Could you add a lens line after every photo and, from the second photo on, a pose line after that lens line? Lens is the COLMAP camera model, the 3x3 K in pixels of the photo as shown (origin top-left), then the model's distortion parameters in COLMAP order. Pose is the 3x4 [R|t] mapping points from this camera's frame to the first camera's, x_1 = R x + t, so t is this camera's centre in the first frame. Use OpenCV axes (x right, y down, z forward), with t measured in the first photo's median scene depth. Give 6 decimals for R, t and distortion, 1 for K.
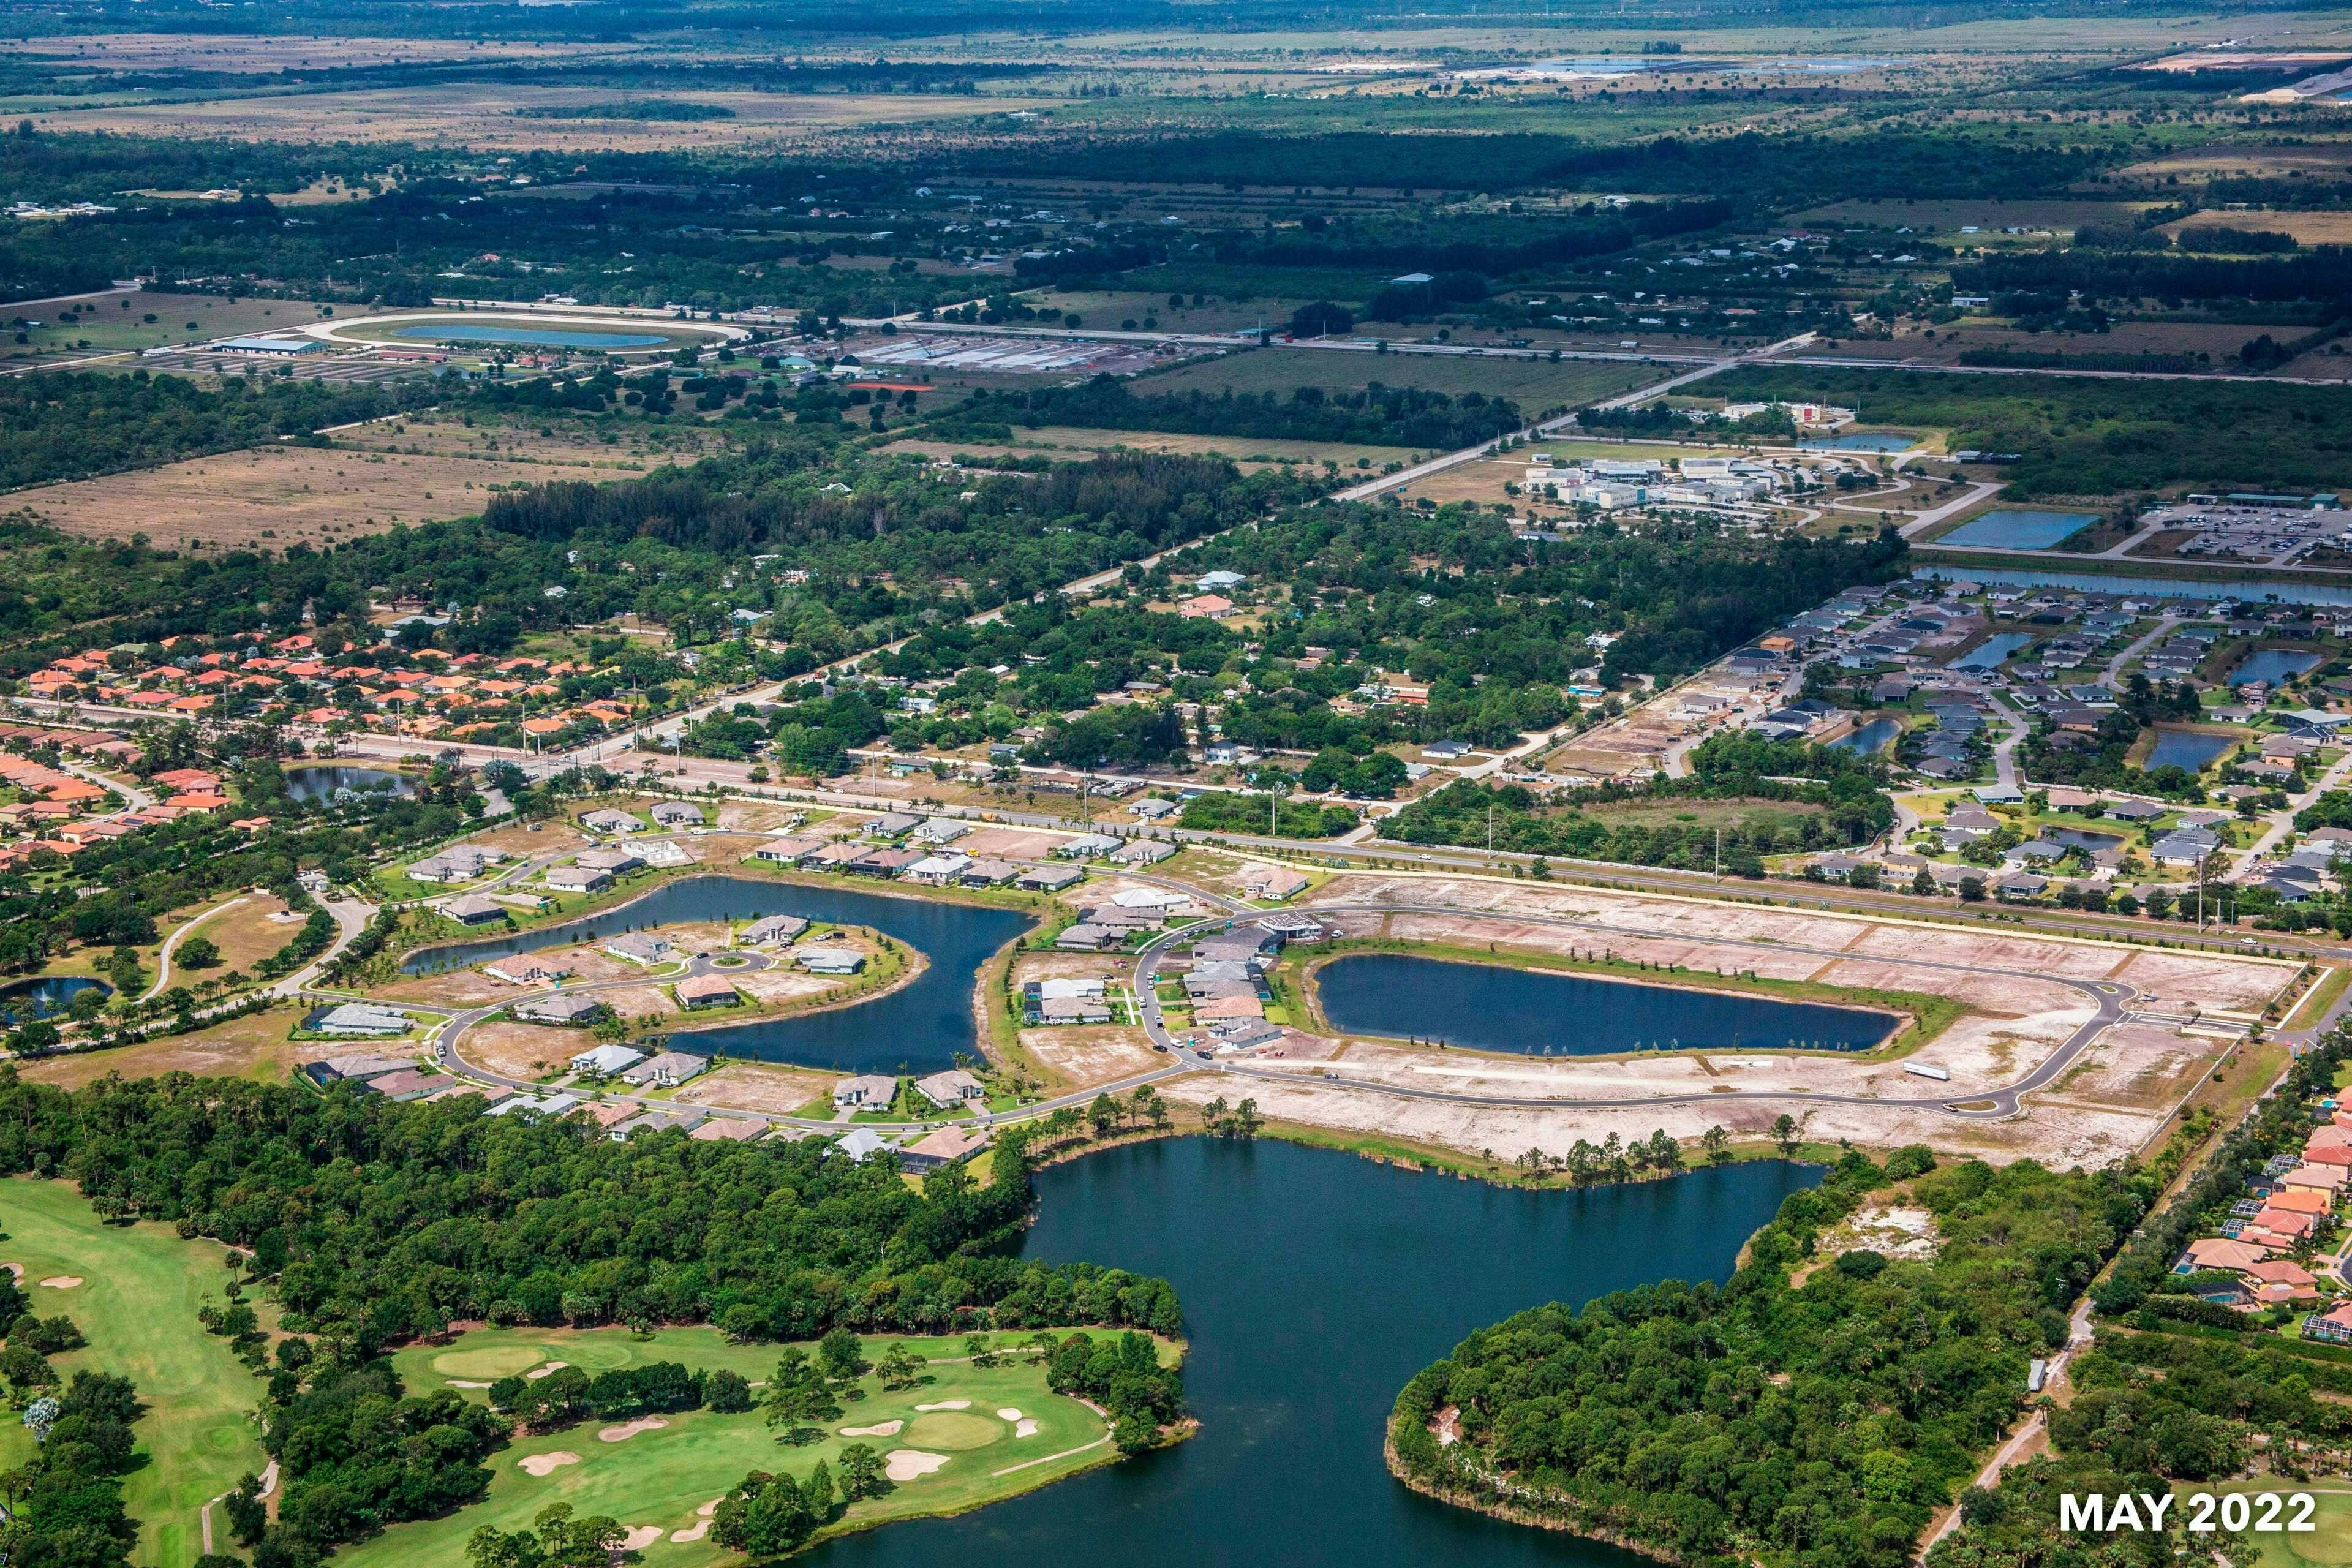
lens RADIAL K [[3924.2, 0, 1176.0], [0, 3924.2, 784.0], [0, 0, 1]] dist [0.321857, 0.001430]
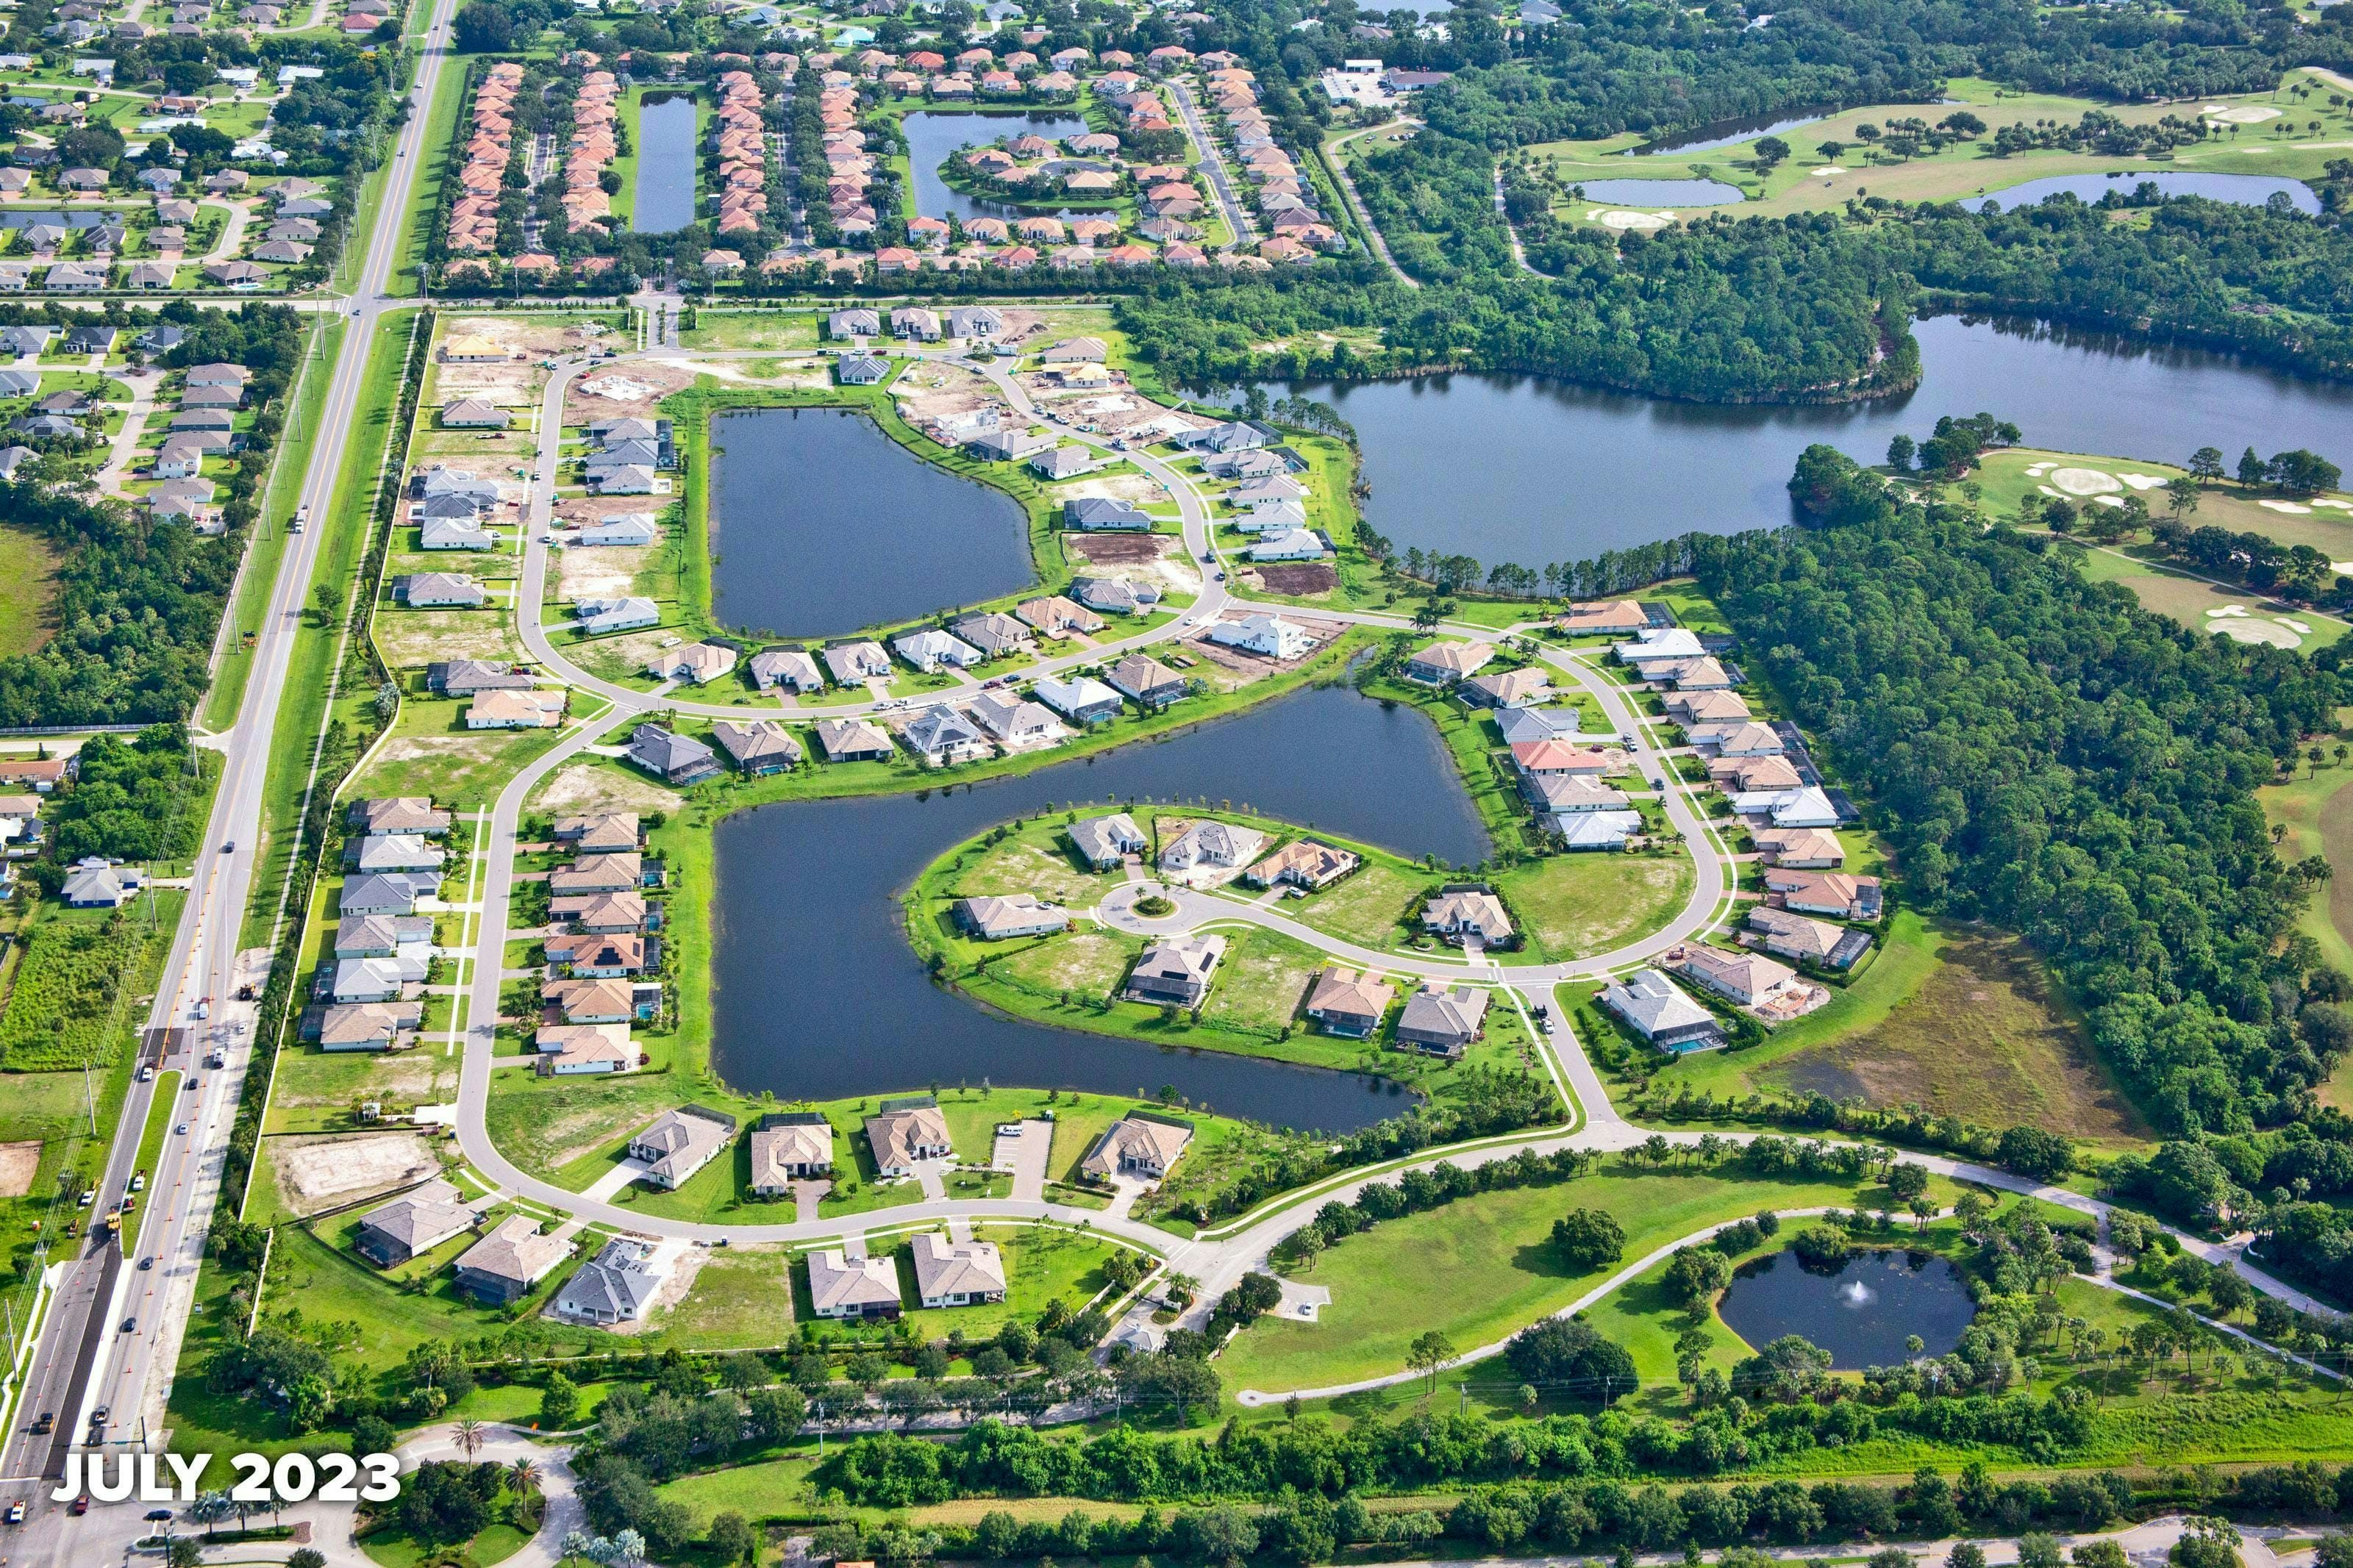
lens RADIAL K [[3578.5, 0, 1176.5], [0, 3578.5, 784.0], [0, 0, 1]] dist [-0.021999, -0.012871]
pose [[-0.546688, -0.369768, 0.751268, -0.645556], [0.163240, 0.832932, 0.528750, -0.347188], [-0.821270, 0.411698, -0.394993, 1.336898]]
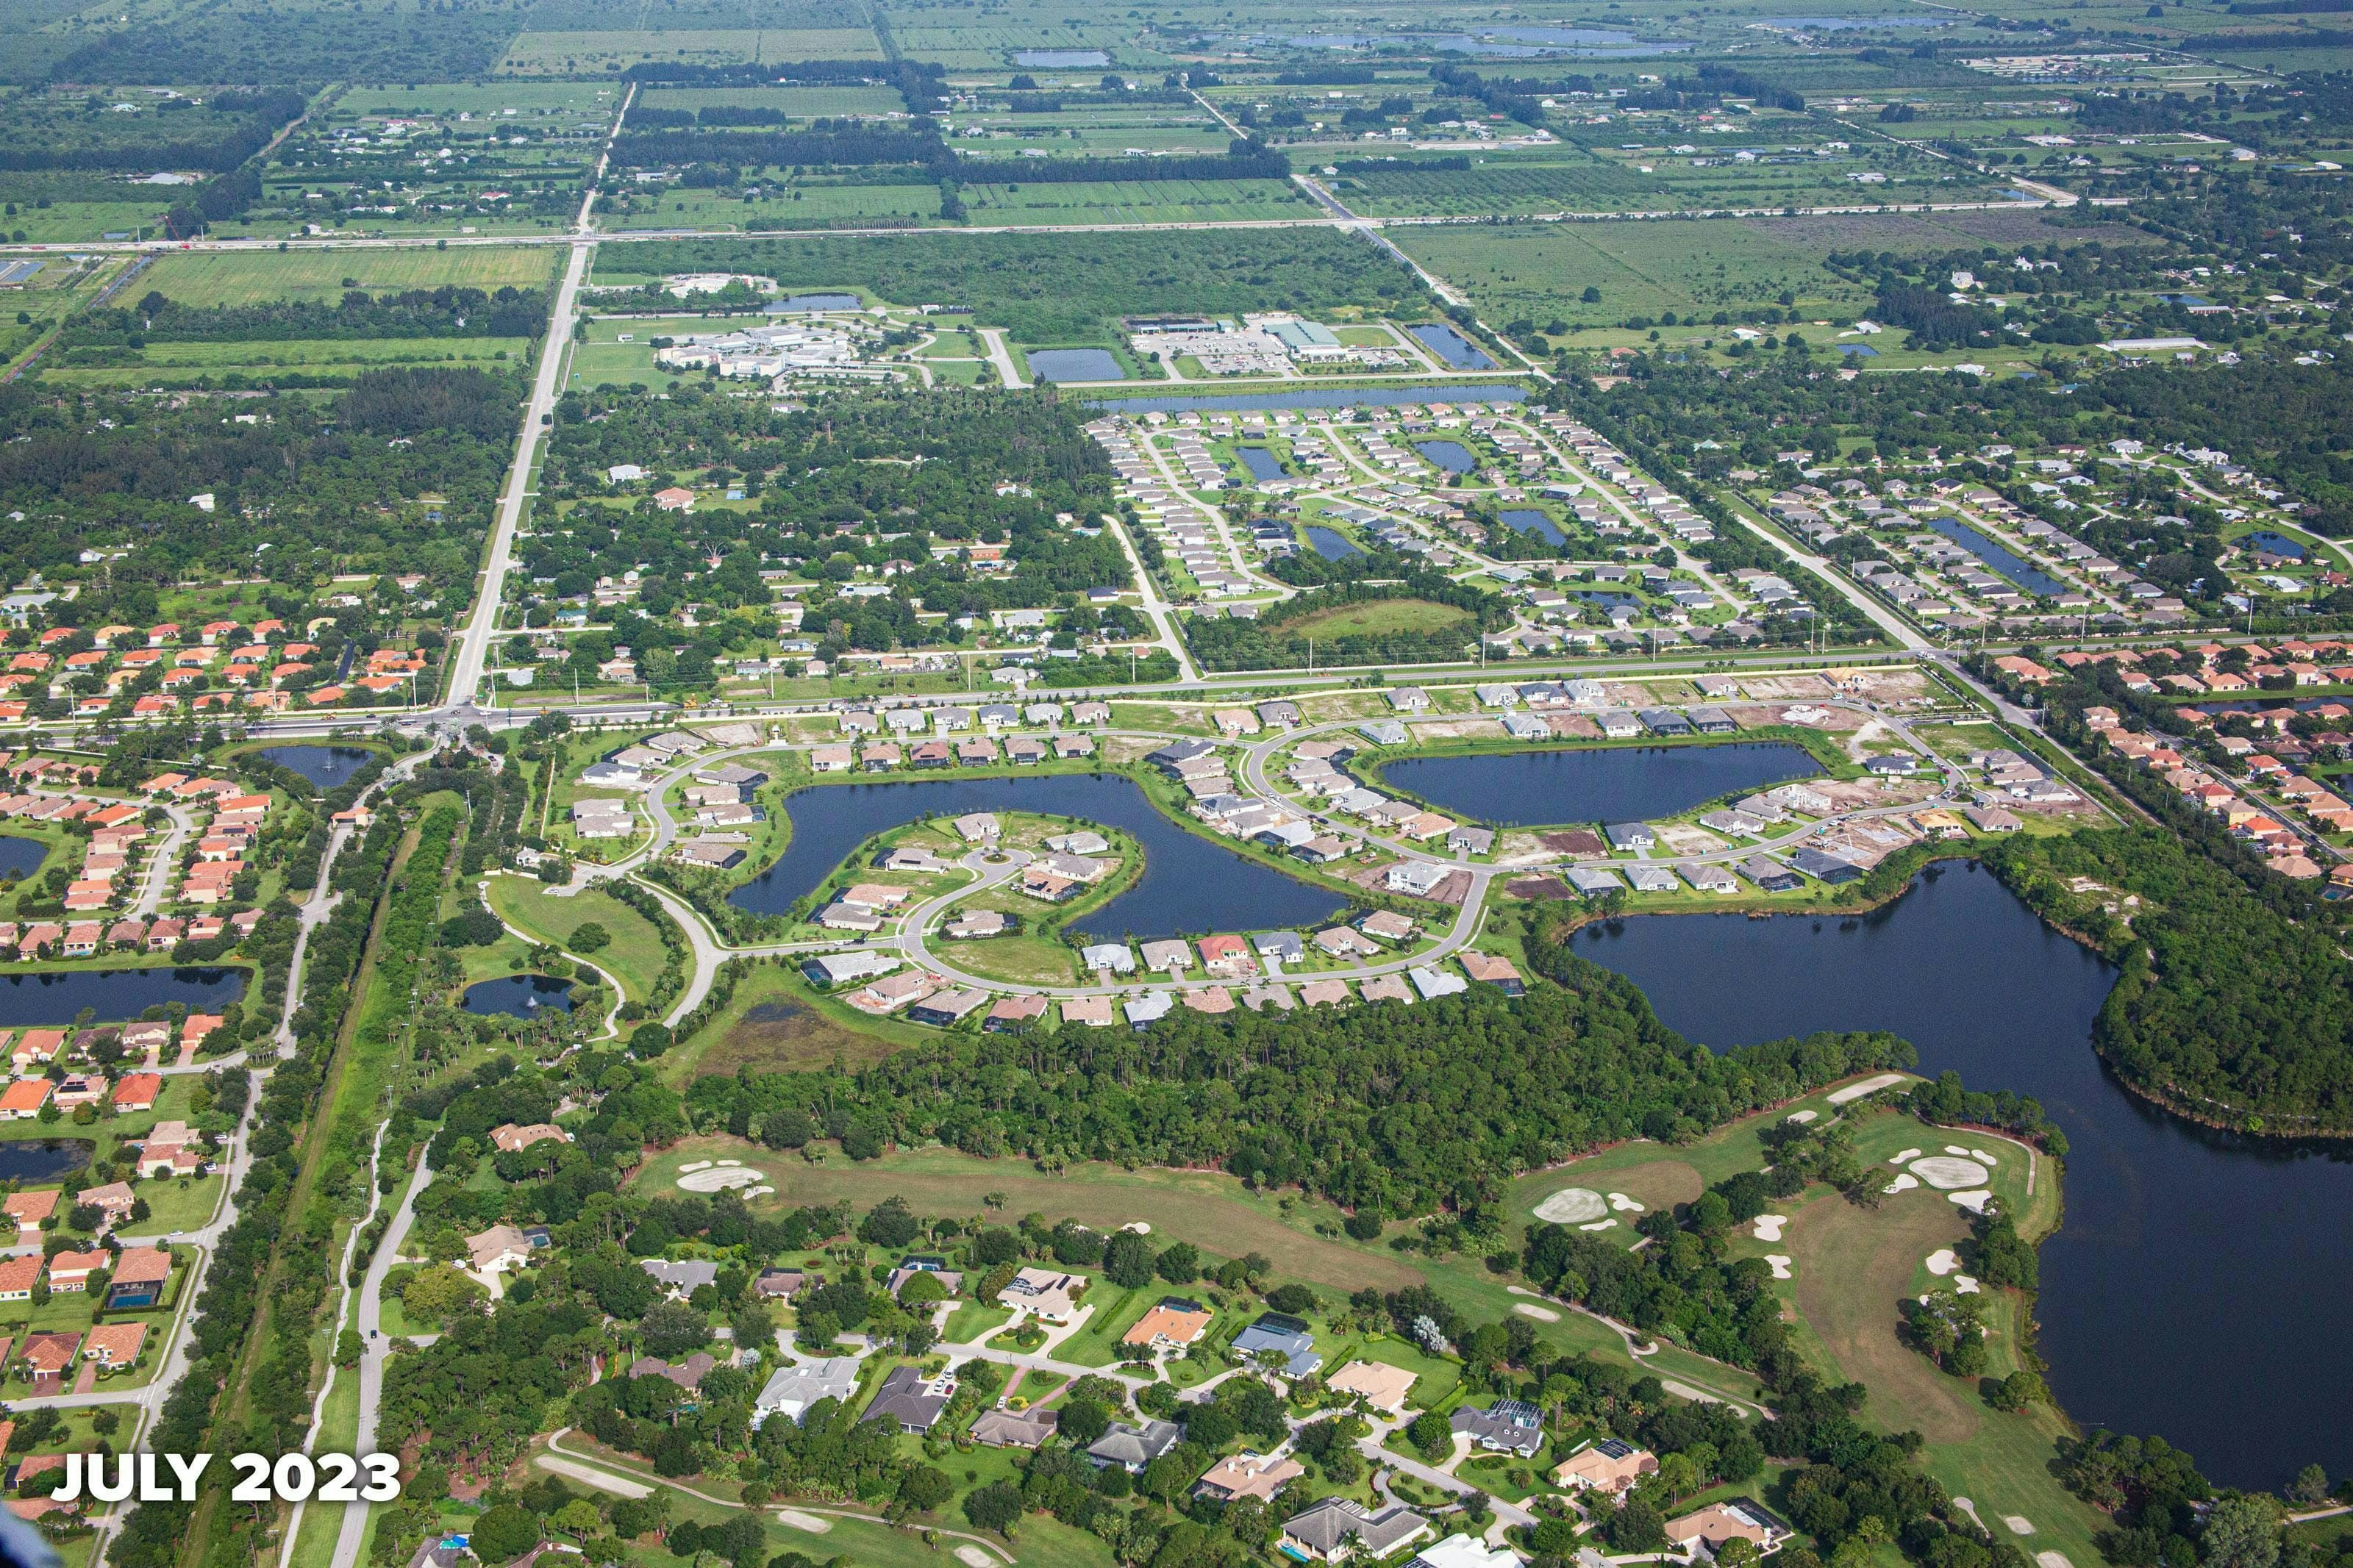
lens RADIAL K [[3044.9, 0, 1176.5], [0, 3044.9, 784.0], [0, 0, 1]] dist [-0.009522, -0.008370]
pose [[0.821807, -0.174945, 0.542243, -0.605408], [0.119137, 0.983419, 0.136721, -0.104300], [-0.557171, -0.047757, 0.829023, 0.215810]]
